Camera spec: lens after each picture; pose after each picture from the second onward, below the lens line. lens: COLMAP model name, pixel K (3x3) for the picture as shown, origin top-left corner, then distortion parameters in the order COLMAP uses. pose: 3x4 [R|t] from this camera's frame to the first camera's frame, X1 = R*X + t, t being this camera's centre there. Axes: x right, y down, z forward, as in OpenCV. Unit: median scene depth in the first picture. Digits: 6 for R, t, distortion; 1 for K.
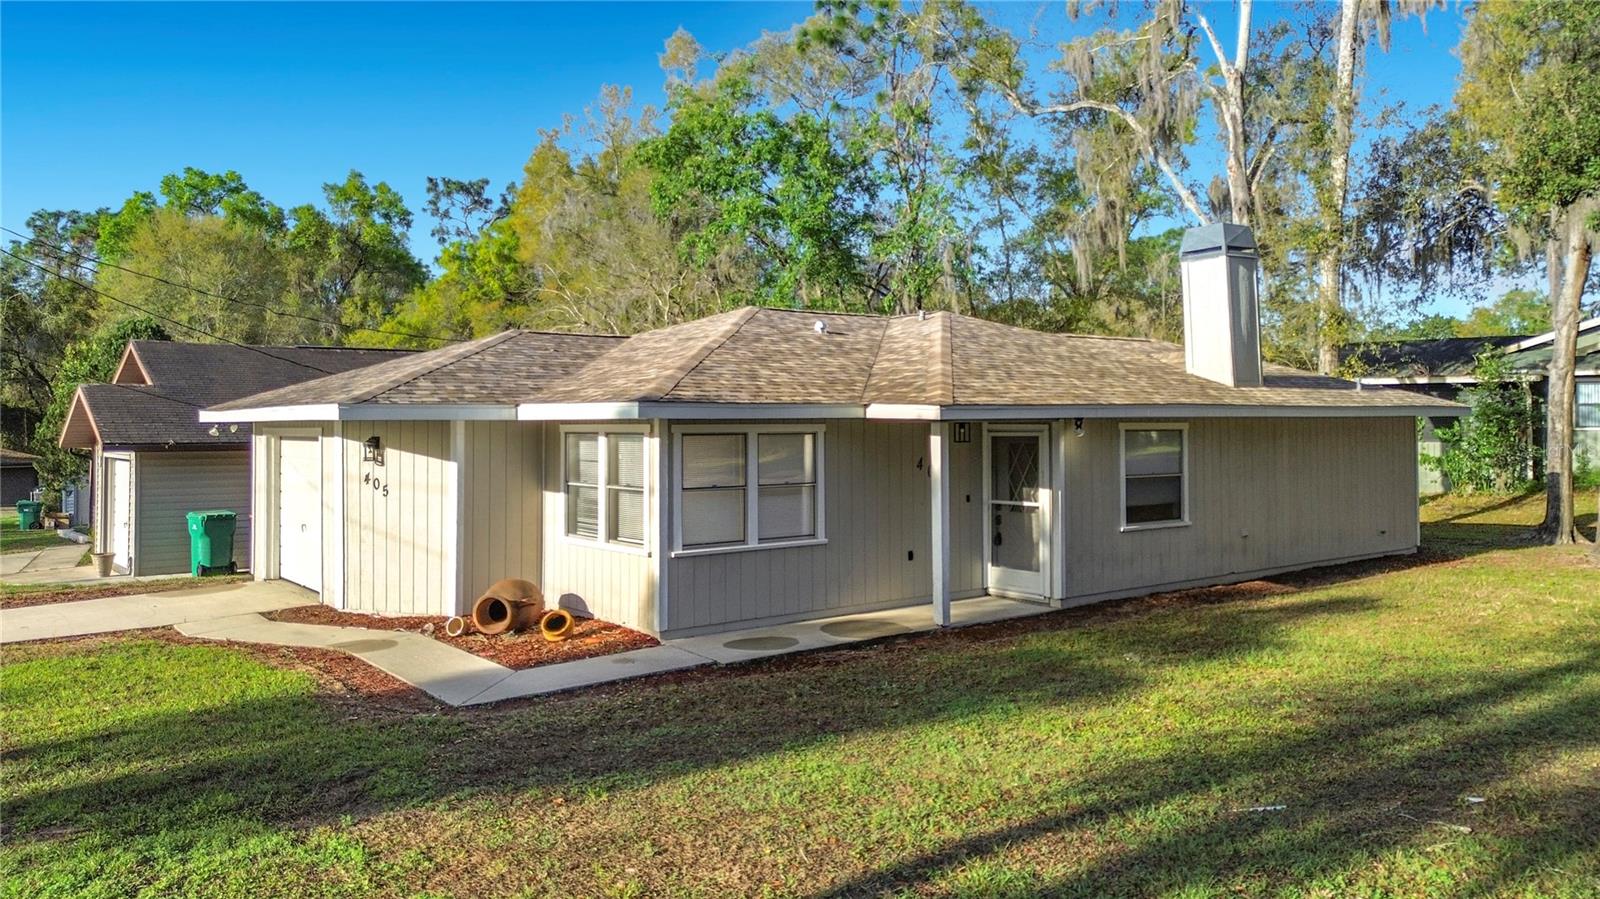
lens RADIAL K [[1139.8, 0, 800.2], [0, 1139.8, 422.5], [0, 0, 1]] dist [0.050842, -0.000581]
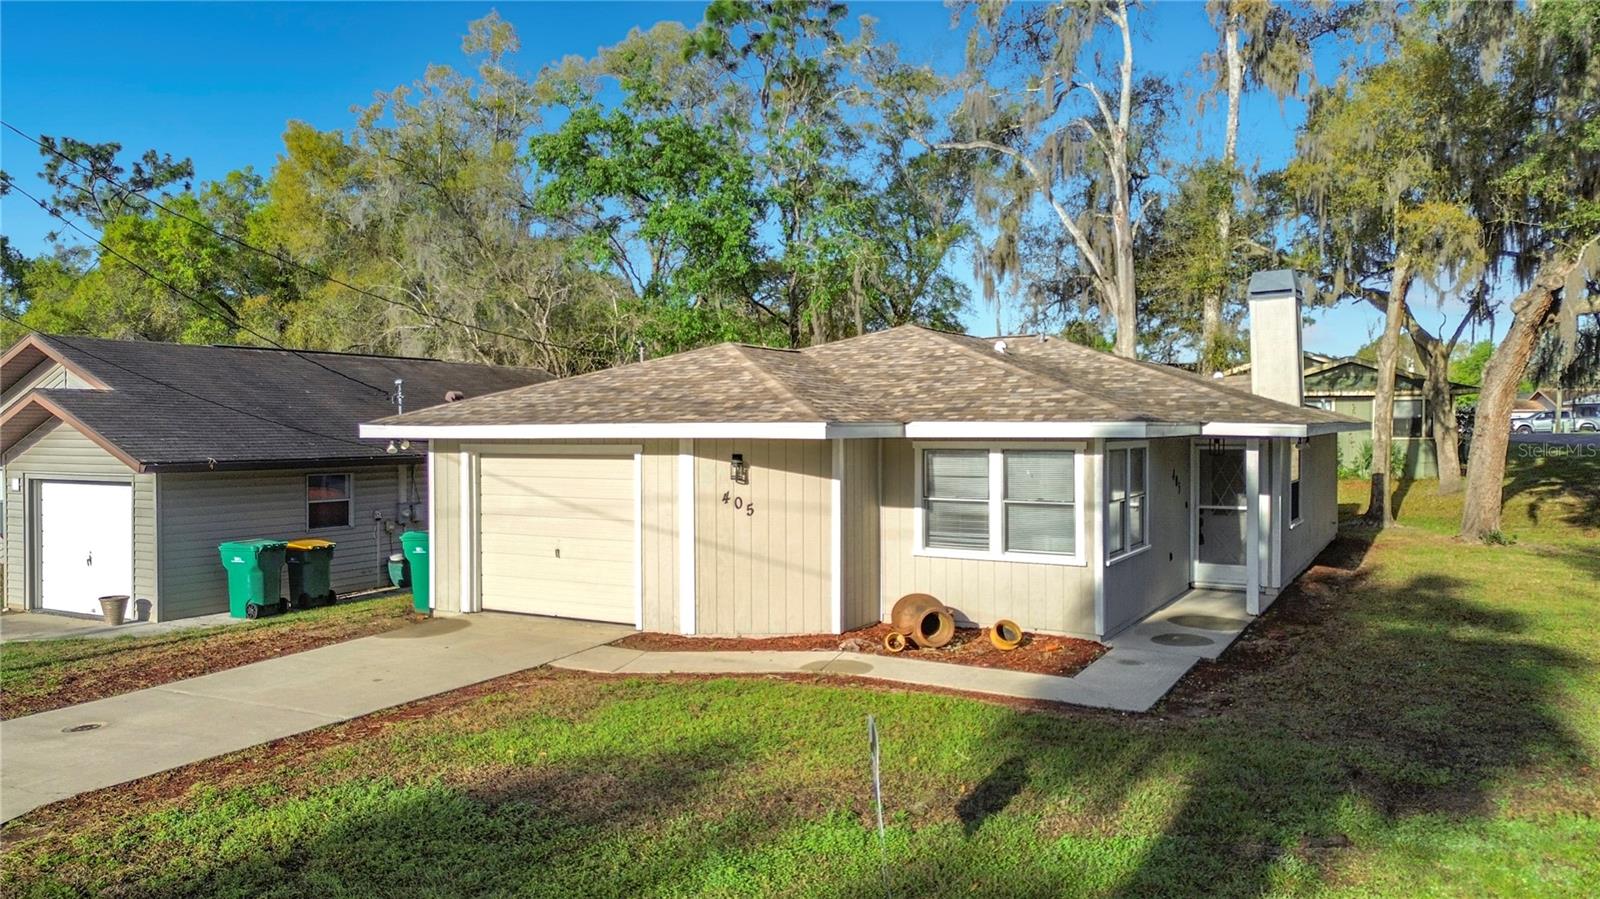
lens RADIAL K [[1144.4, 0, 800.0], [0, 1144.4, 449.5], [0, 0, 1]] dist [0.027043, -0.002665]
pose [[0.927281, -0.006078, 0.374316, -0.542043], [-0.000317, 0.999855, 0.017020, -0.006315], [-0.374365, -0.015901, 0.927145, 0.073262]]
